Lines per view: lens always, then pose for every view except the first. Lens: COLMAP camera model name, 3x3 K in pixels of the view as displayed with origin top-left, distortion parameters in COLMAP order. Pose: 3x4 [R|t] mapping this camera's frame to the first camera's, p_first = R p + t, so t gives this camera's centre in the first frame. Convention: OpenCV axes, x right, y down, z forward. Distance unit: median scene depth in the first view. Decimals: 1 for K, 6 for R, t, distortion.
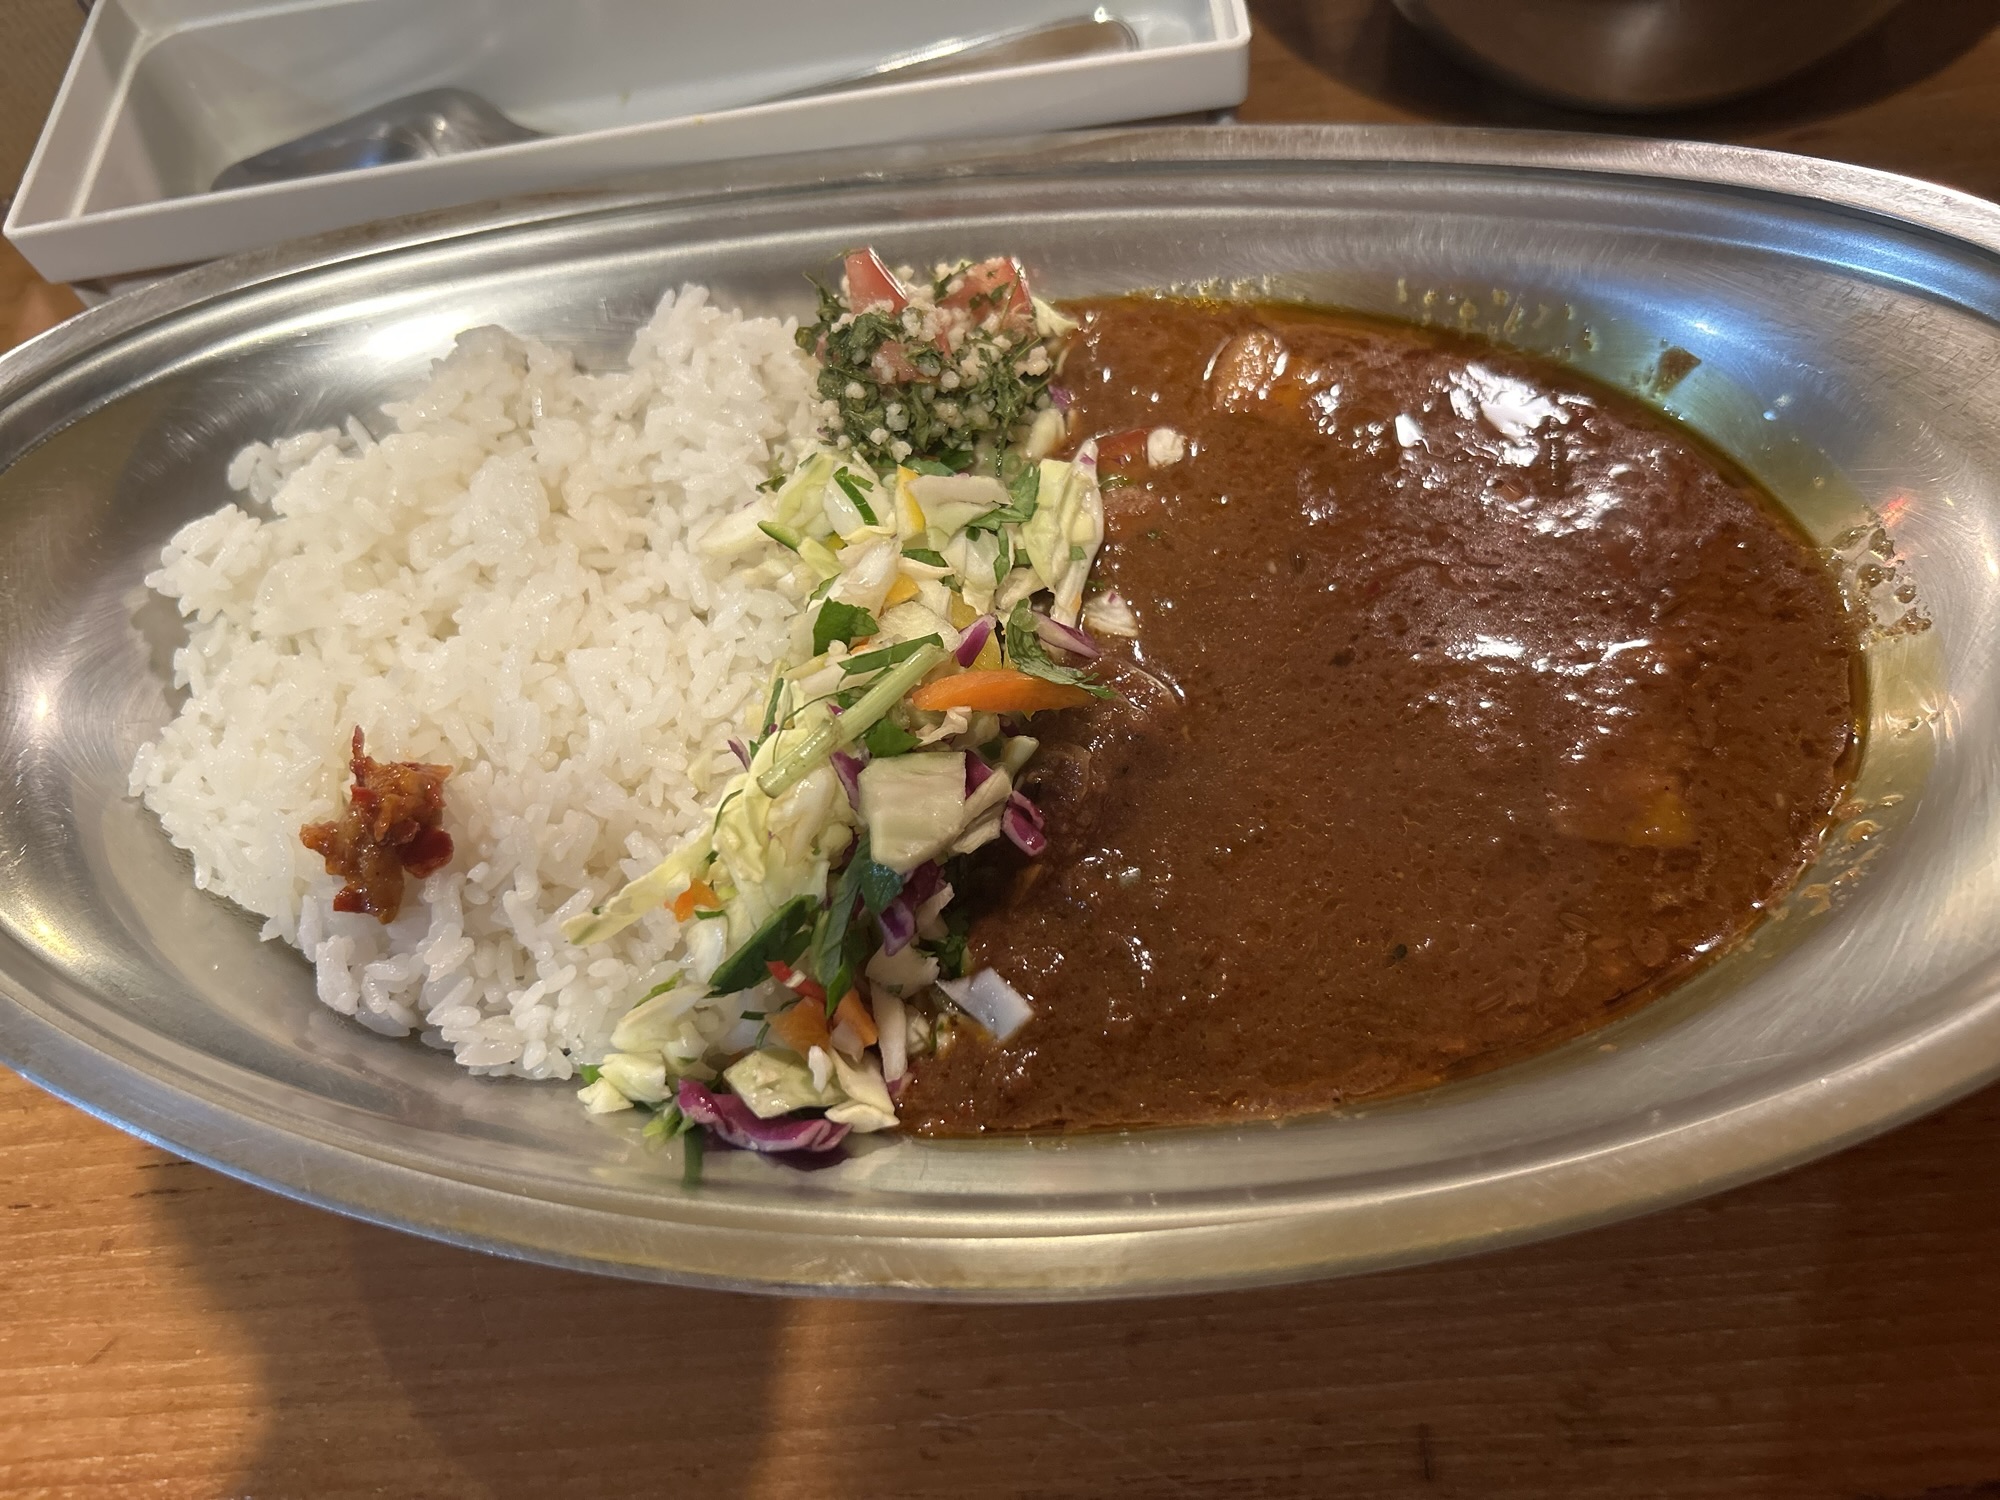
lens RADIAL K [[1493.7, 0, 1001.6], [0, 1493.7, 749.1], [0, 0, 1]] dist [0.025023, -0.037619]
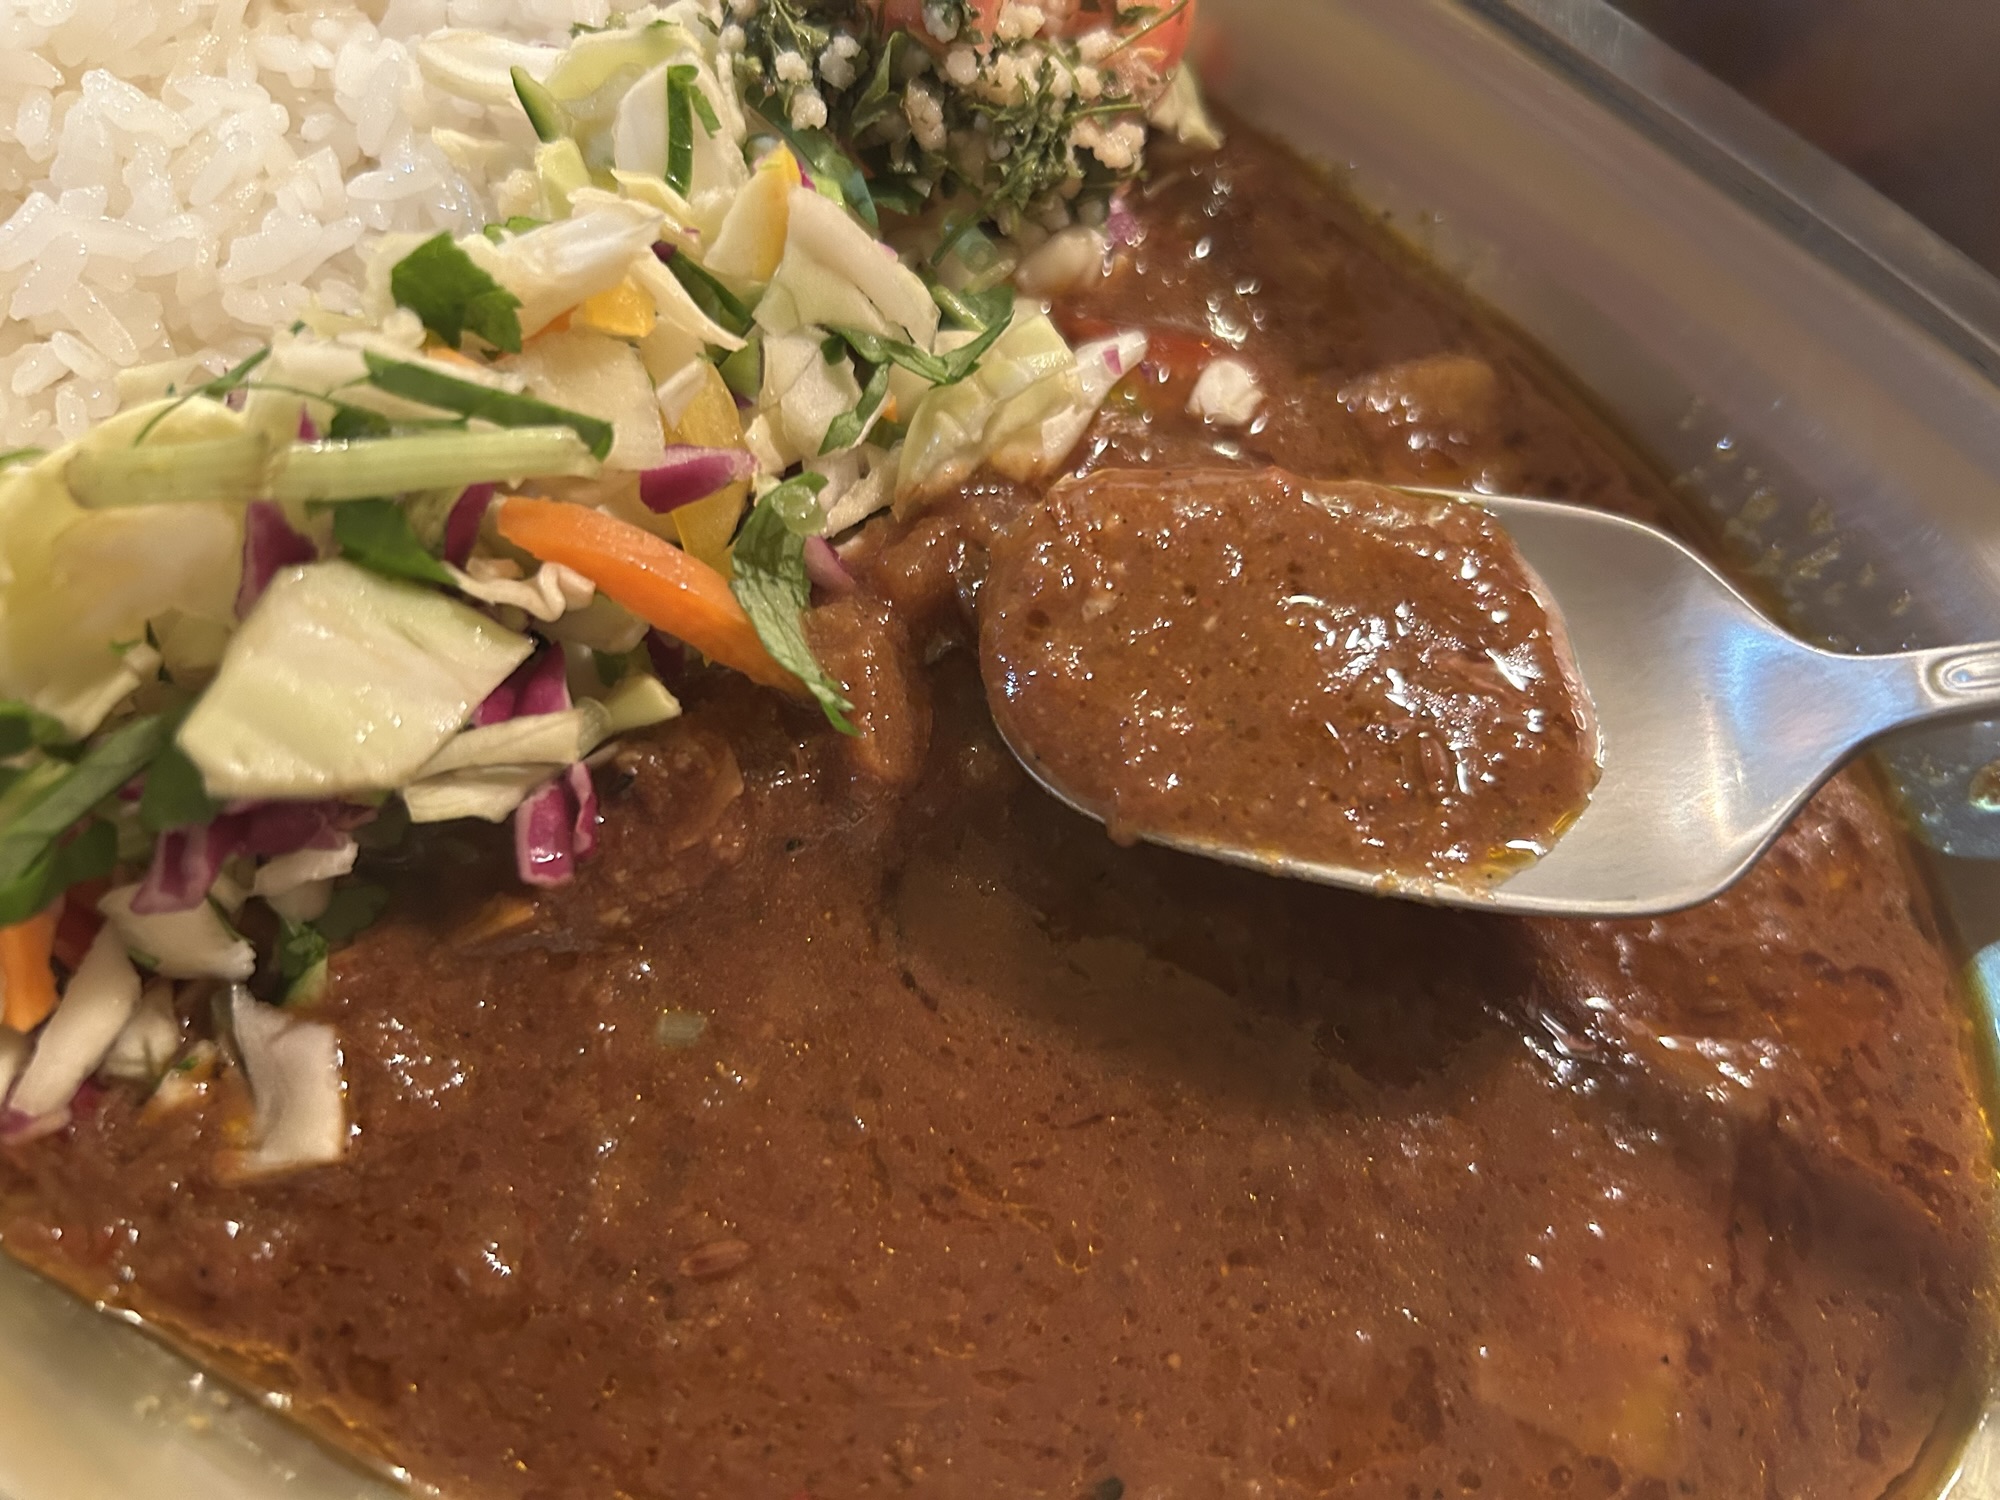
lens RADIAL K [[1493.7, 0, 997.8], [0, 1493.7, 748.5], [0, 0, 1]] dist [0.025023, -0.037619]
pose [[0.820340, 0.565220, 0.086994, 0.080420], [-0.570780, 0.818652, 0.063401, -0.093364], [-0.035382, -0.101664, 0.994189, 0.479033]]
